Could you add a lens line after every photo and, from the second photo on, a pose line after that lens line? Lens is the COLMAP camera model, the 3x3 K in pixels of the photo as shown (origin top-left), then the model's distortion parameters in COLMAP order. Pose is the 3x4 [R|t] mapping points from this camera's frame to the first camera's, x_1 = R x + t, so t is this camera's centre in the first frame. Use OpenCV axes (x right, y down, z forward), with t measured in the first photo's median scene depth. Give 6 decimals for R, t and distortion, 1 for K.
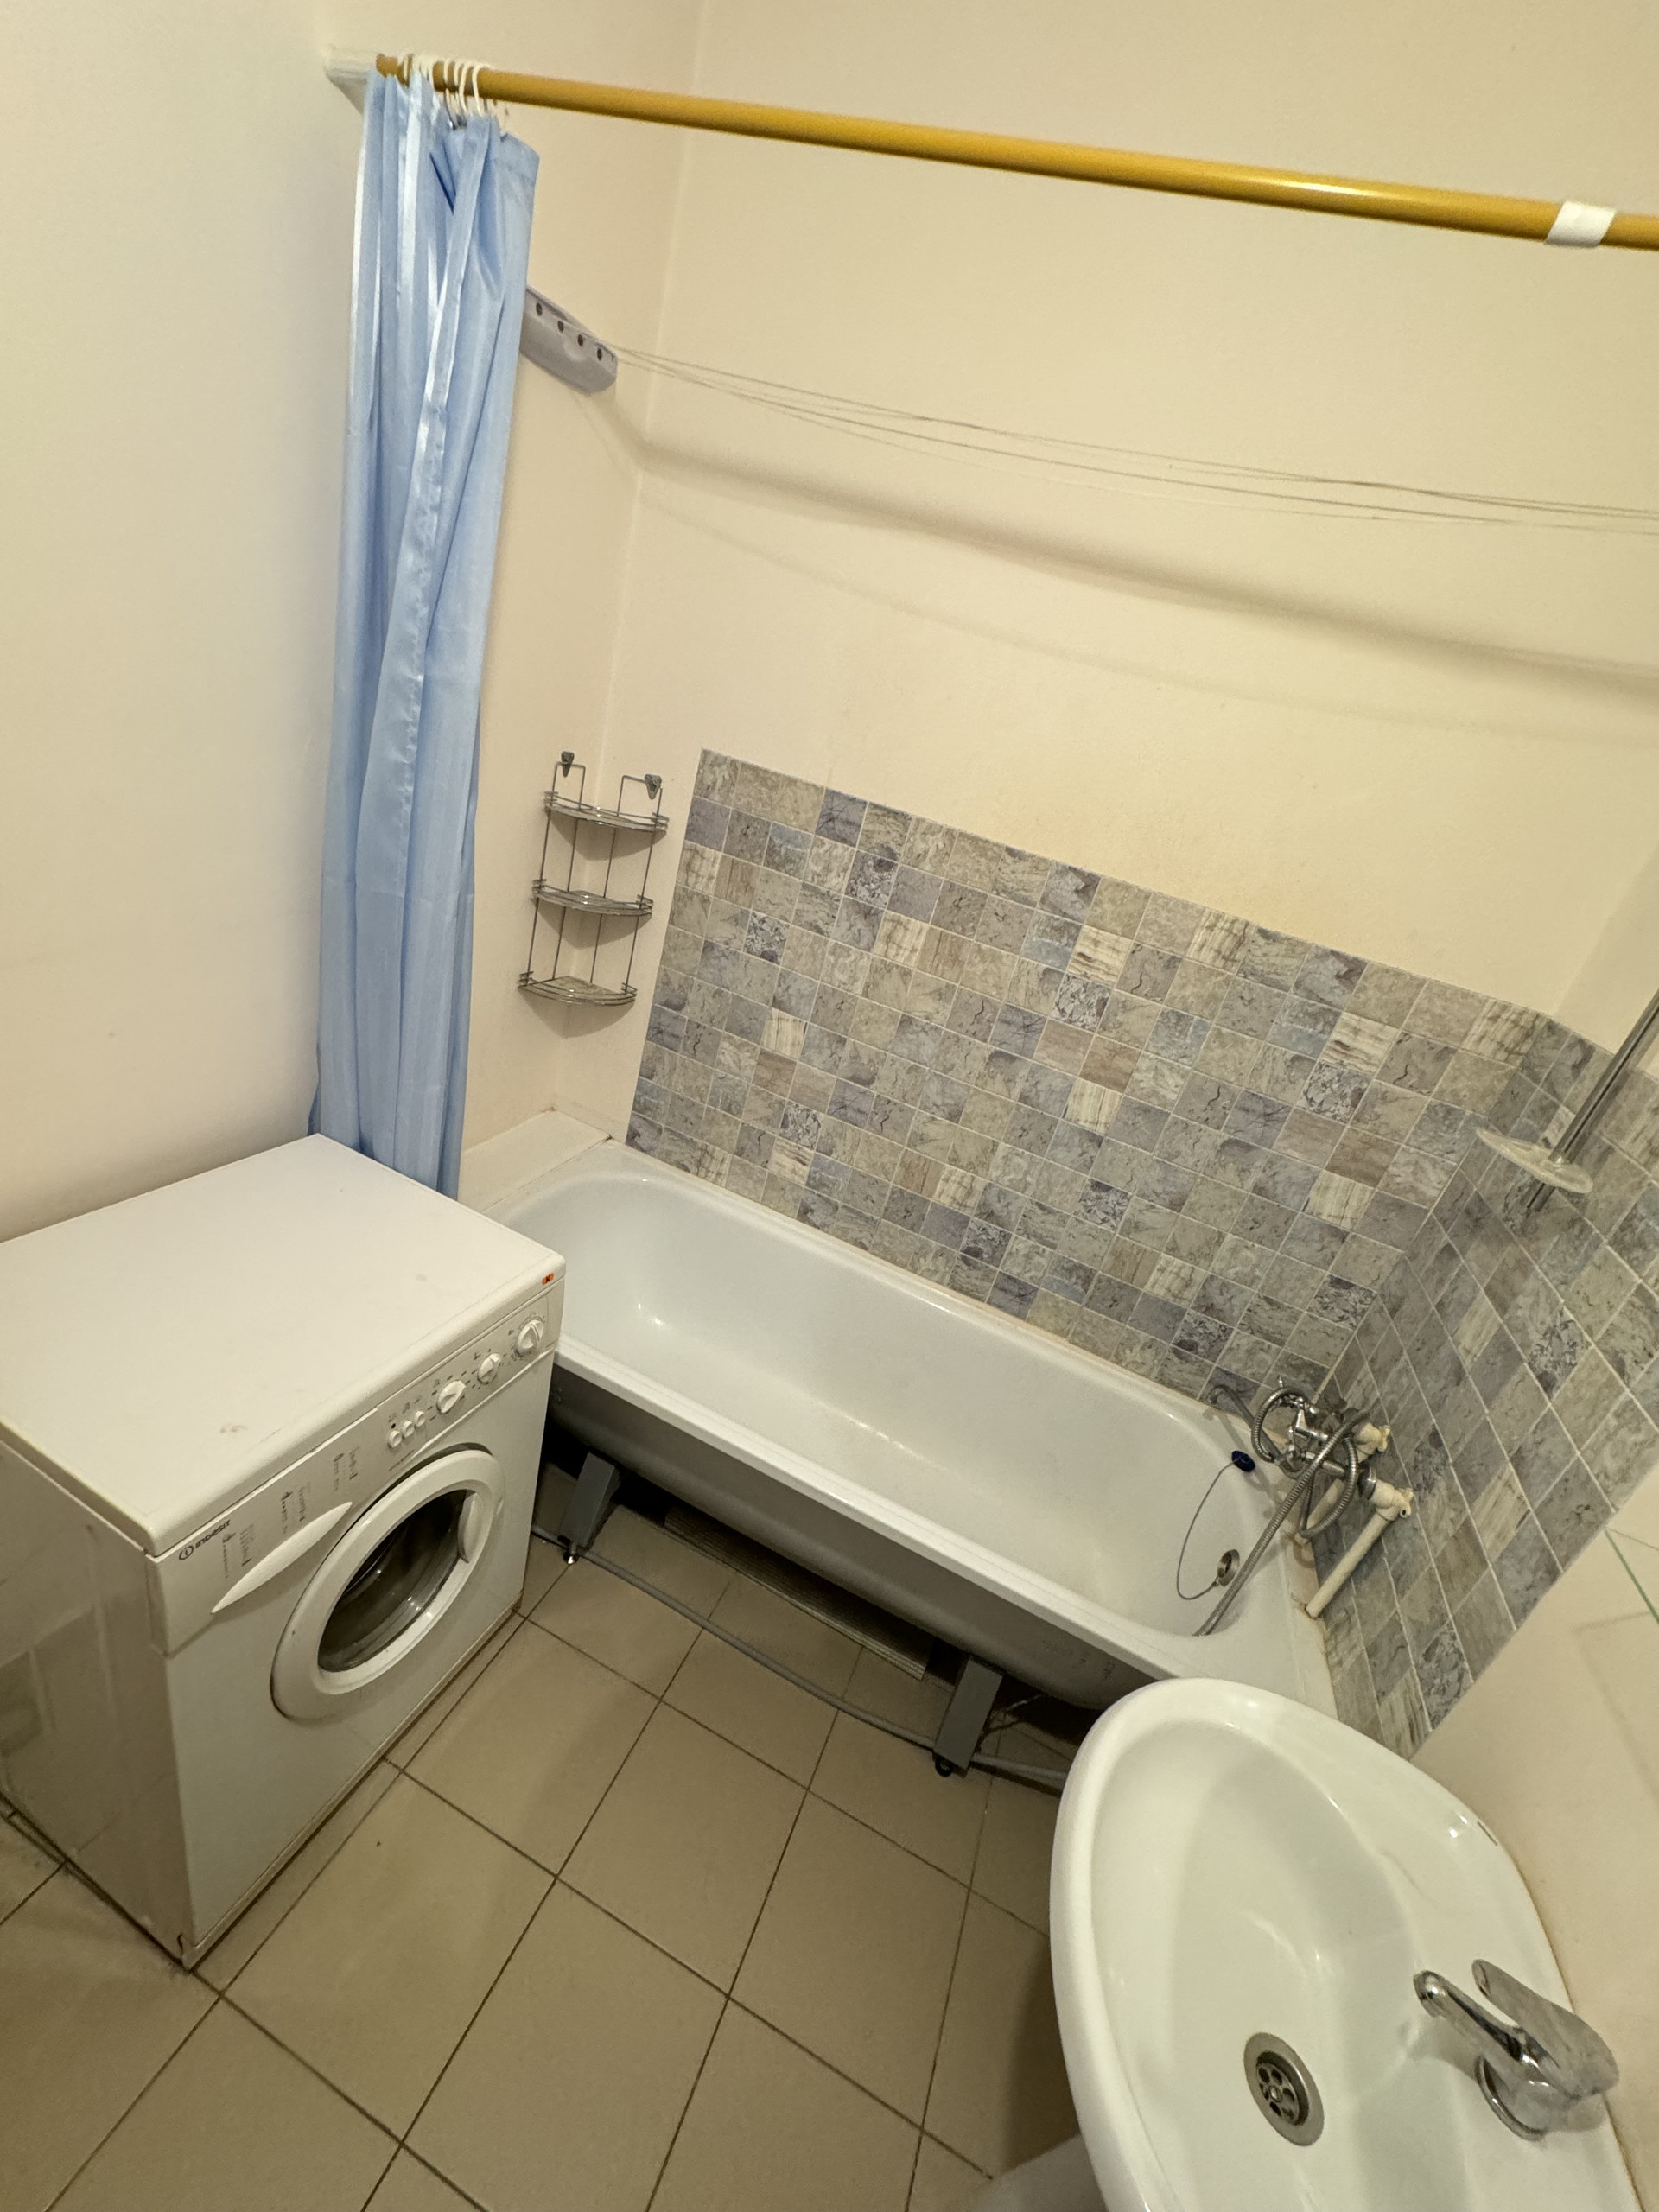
lens RADIAL K [[880.0, 0, 836.6], [0, 880.0, 1091.6], [0, 0, 1]] dist [-0.002731, 0.000663]
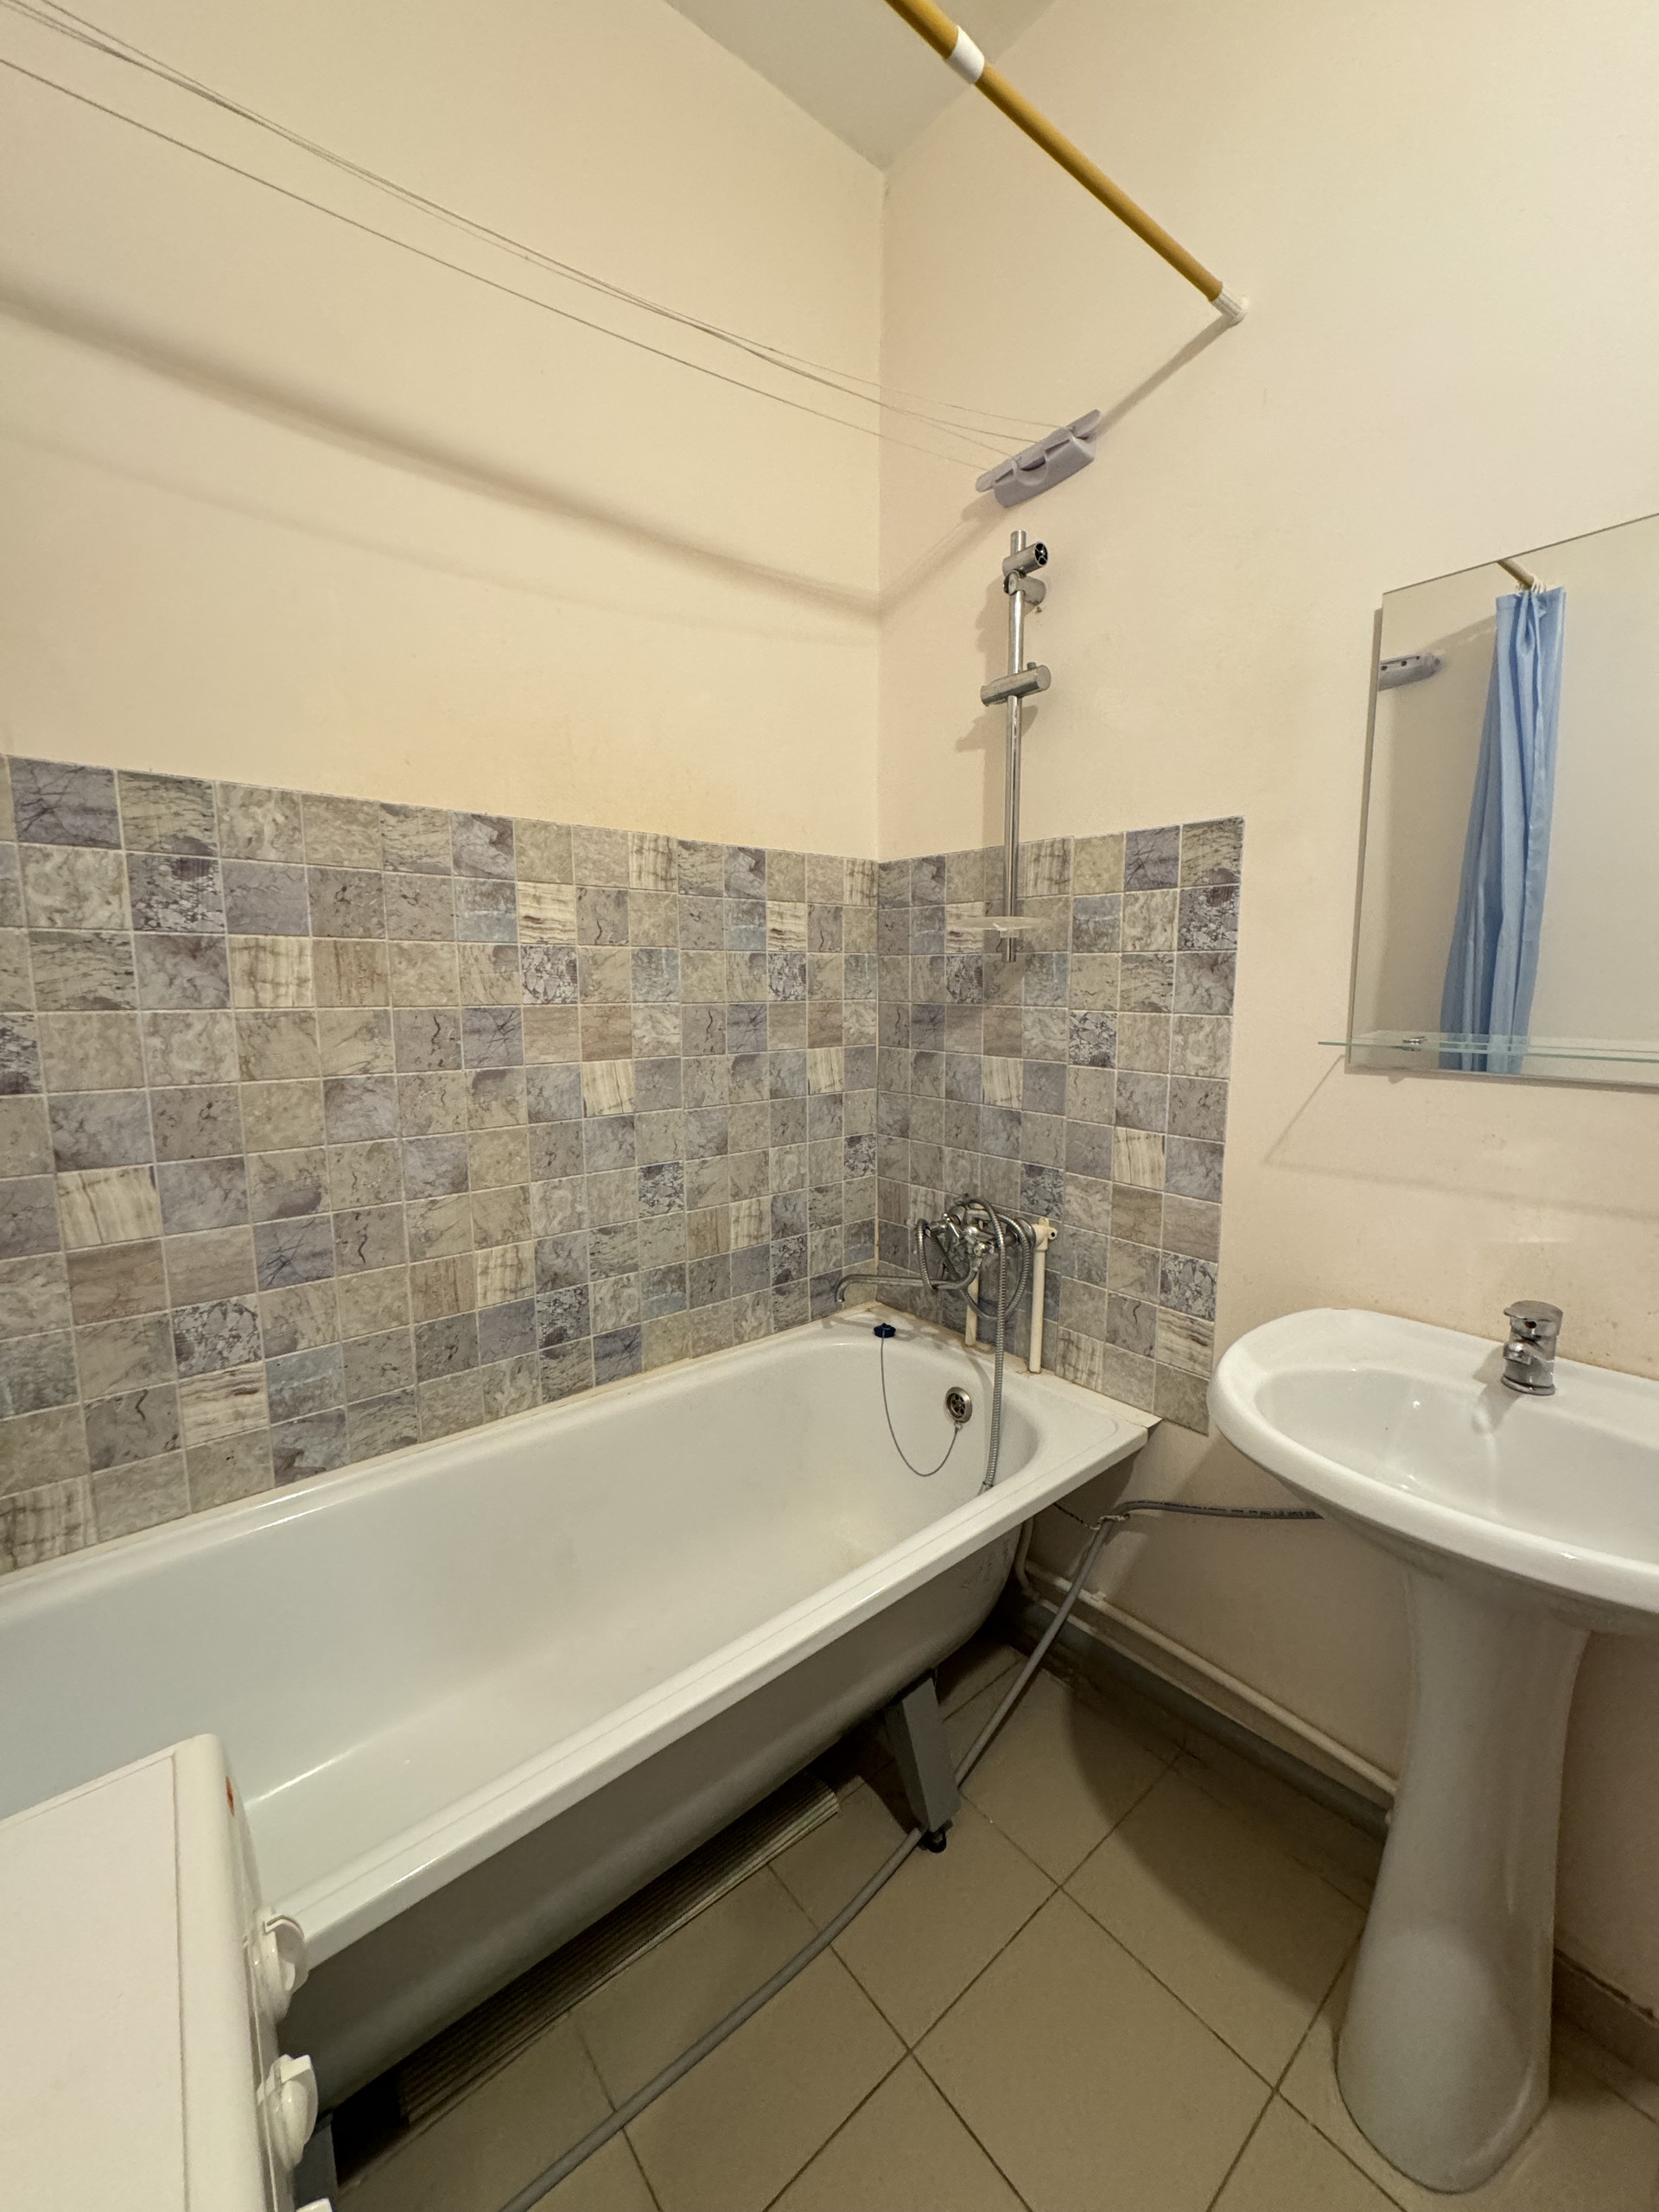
lens RADIAL K [[880.0, 0, 836.6], [0, 880.0, 1091.6], [0, 0, 1]] dist [-0.002731, 0.000663]
pose [[0.469579, -0.366010, 0.803450, -0.288523], [0.460842, 0.877827, 0.130552, 0.010501], [-0.753074, 0.308959, 0.580882, 0.345845]]
